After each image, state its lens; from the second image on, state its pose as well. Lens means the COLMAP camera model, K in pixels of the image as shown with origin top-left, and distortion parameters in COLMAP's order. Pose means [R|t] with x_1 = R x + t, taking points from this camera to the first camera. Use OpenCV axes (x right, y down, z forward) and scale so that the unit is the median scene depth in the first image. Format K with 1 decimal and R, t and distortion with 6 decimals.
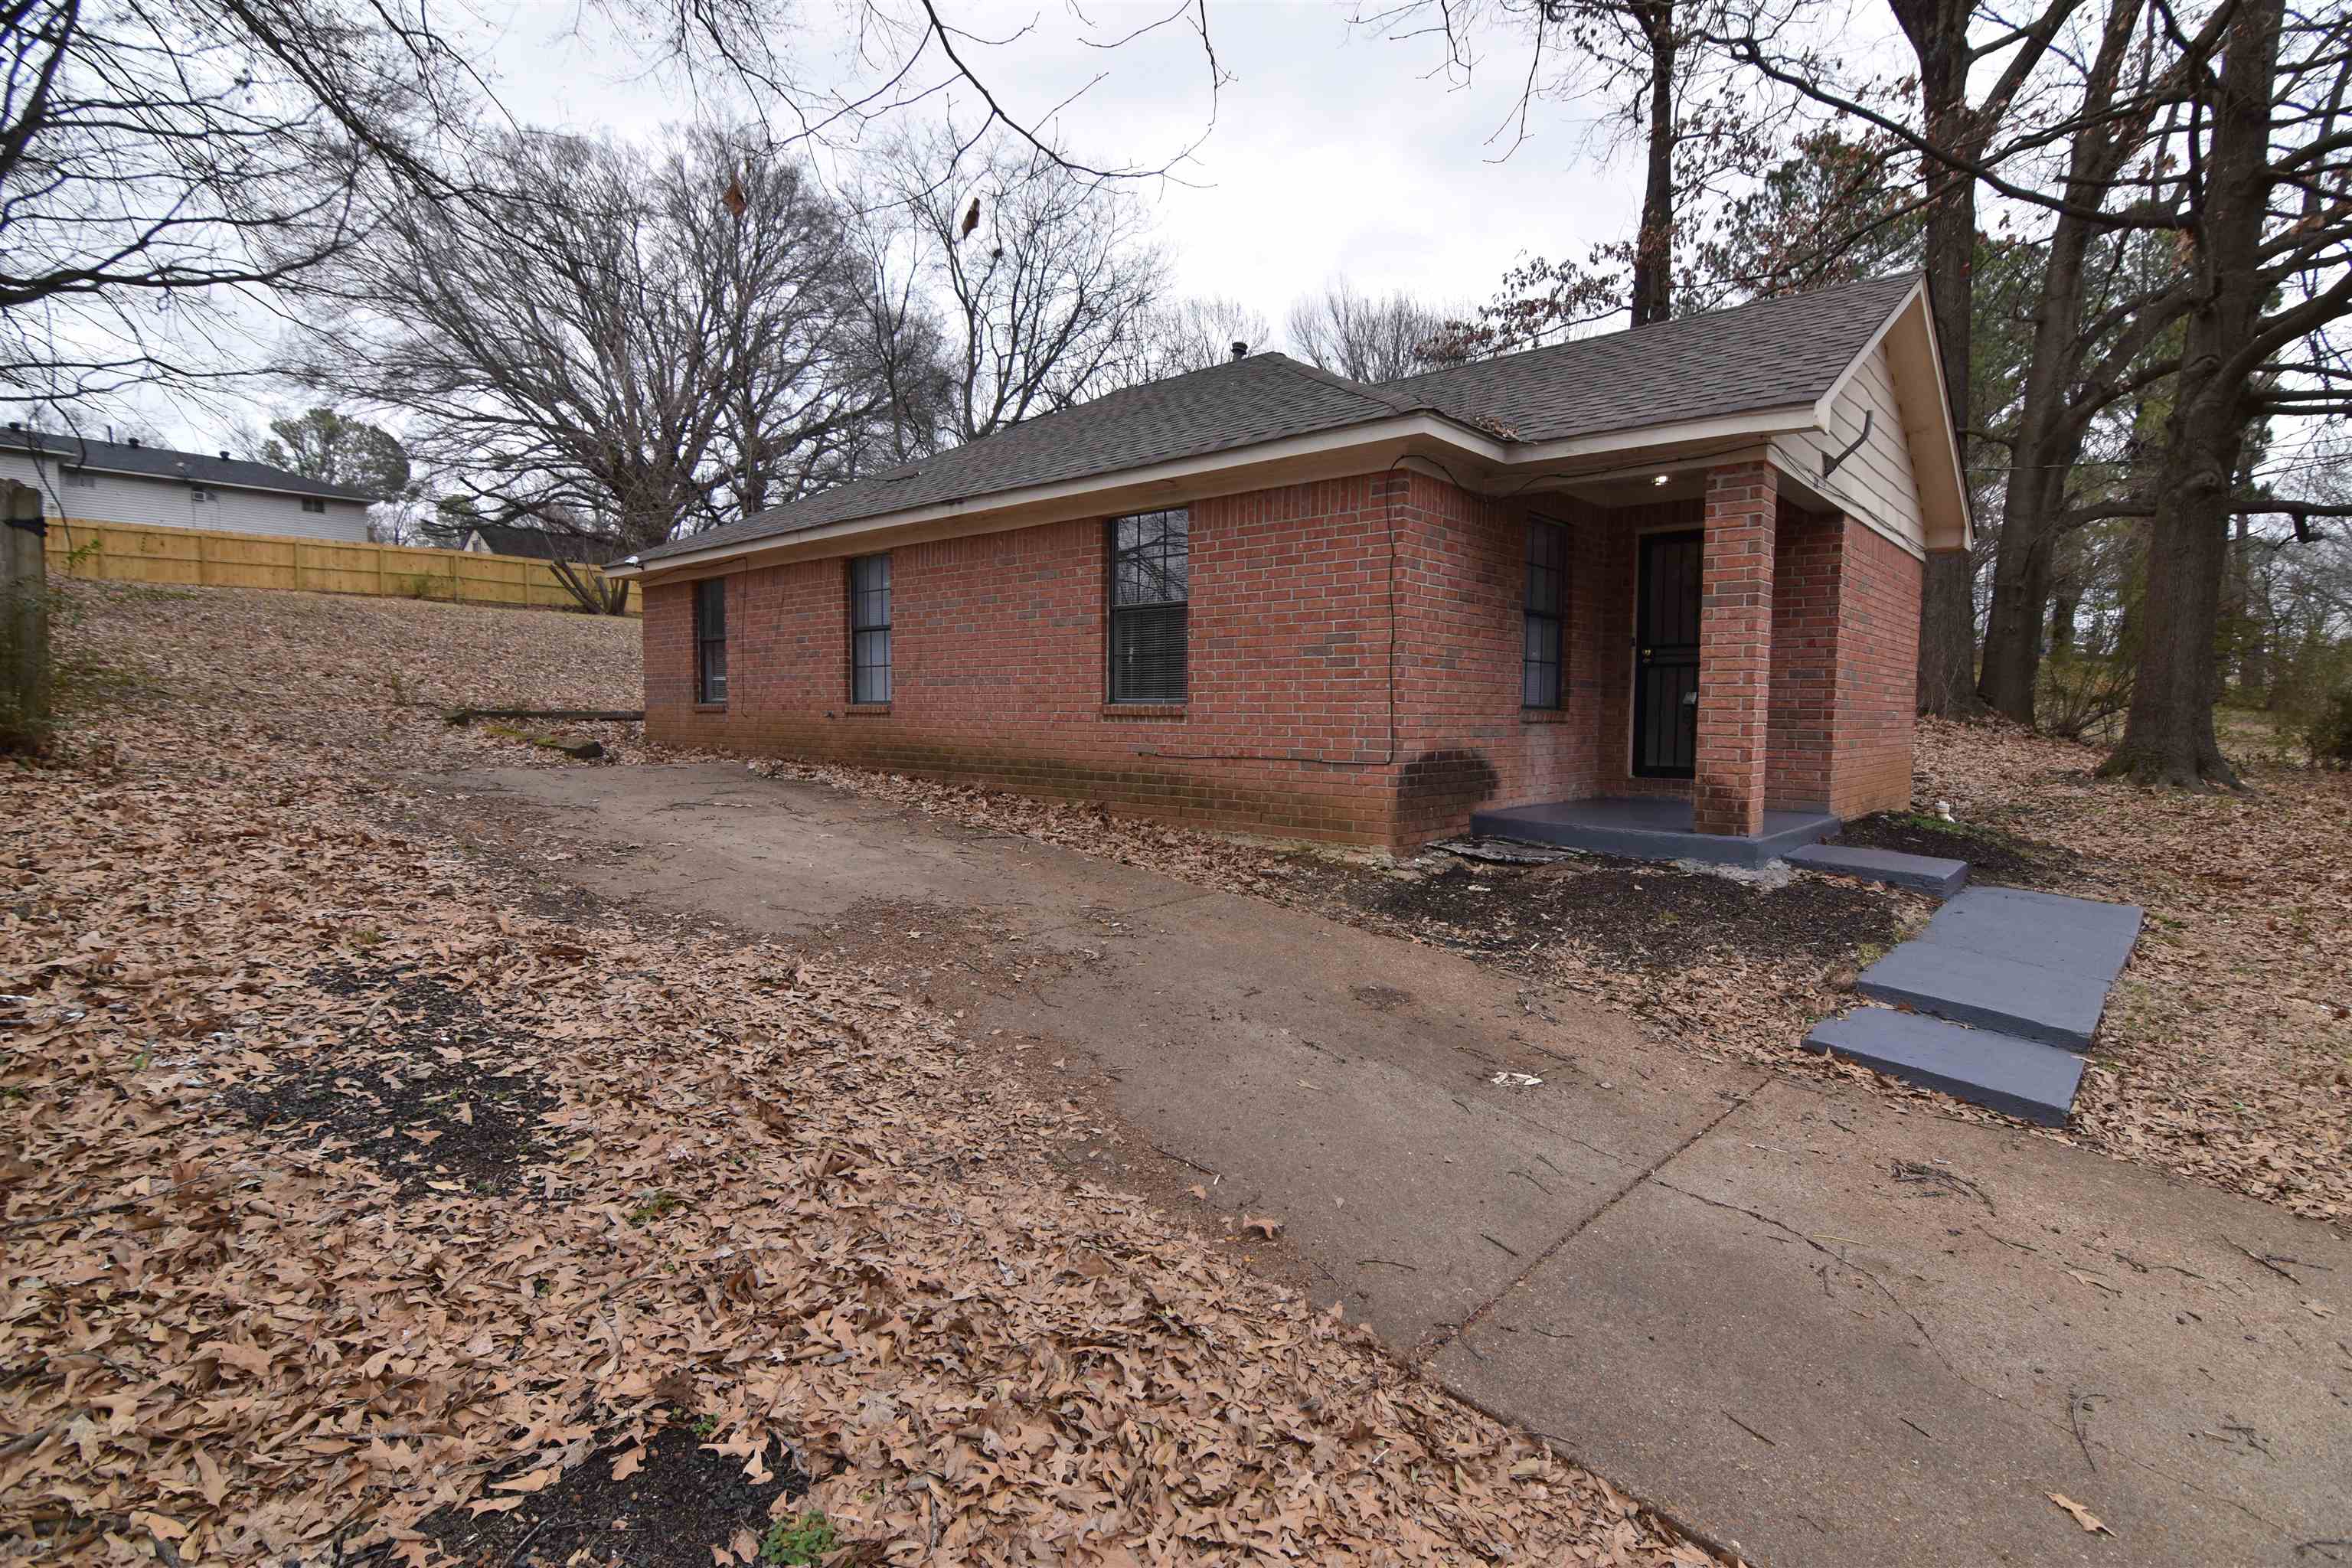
lens RADIAL K [[1134.4, 0, 1170.0], [0, 1134.4, 788.8], [0, 0, 1]] dist [-0.007531, -0.008778]
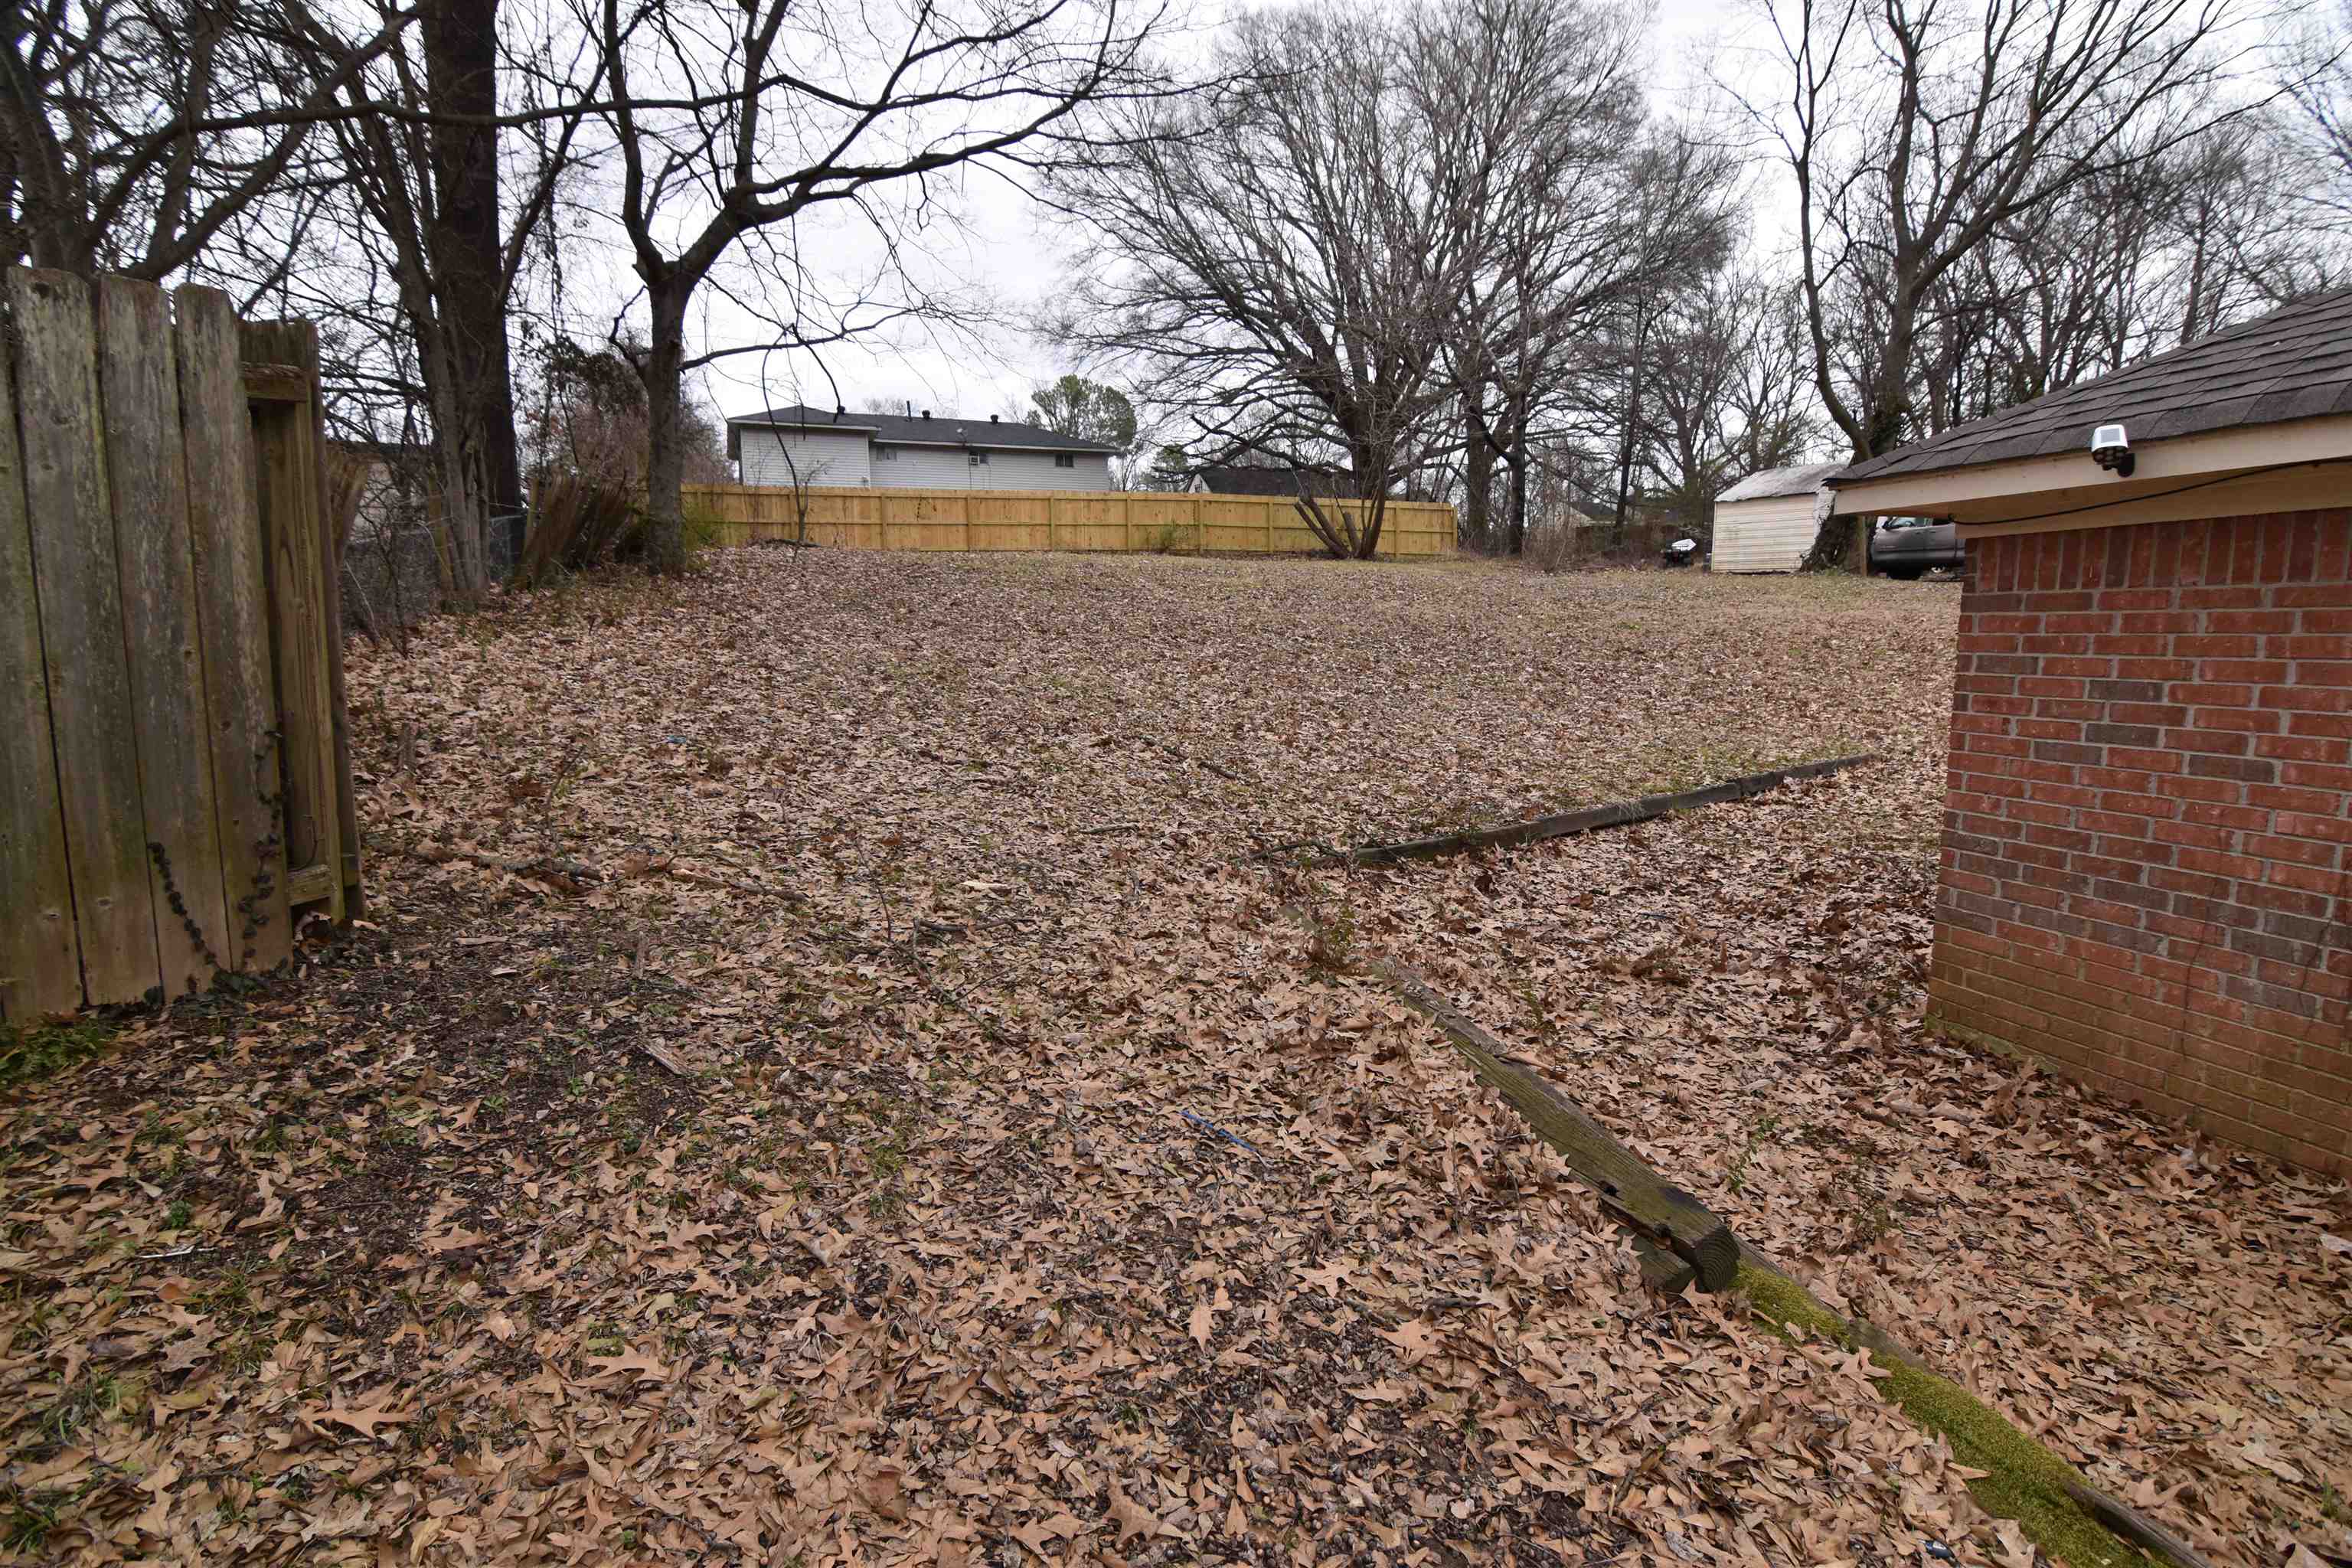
lens RADIAL K [[1134.4, 0, 1174.7], [0, 1134.4, 774.0], [0, 0, 1]] dist [-0.007531, -0.008778]
pose [[0.853106, 0.048813, -0.519449, -0.114058], [-0.019025, 0.997862, 0.062525, -0.030840], [0.521390, -0.043458, 0.852211, 0.145637]]
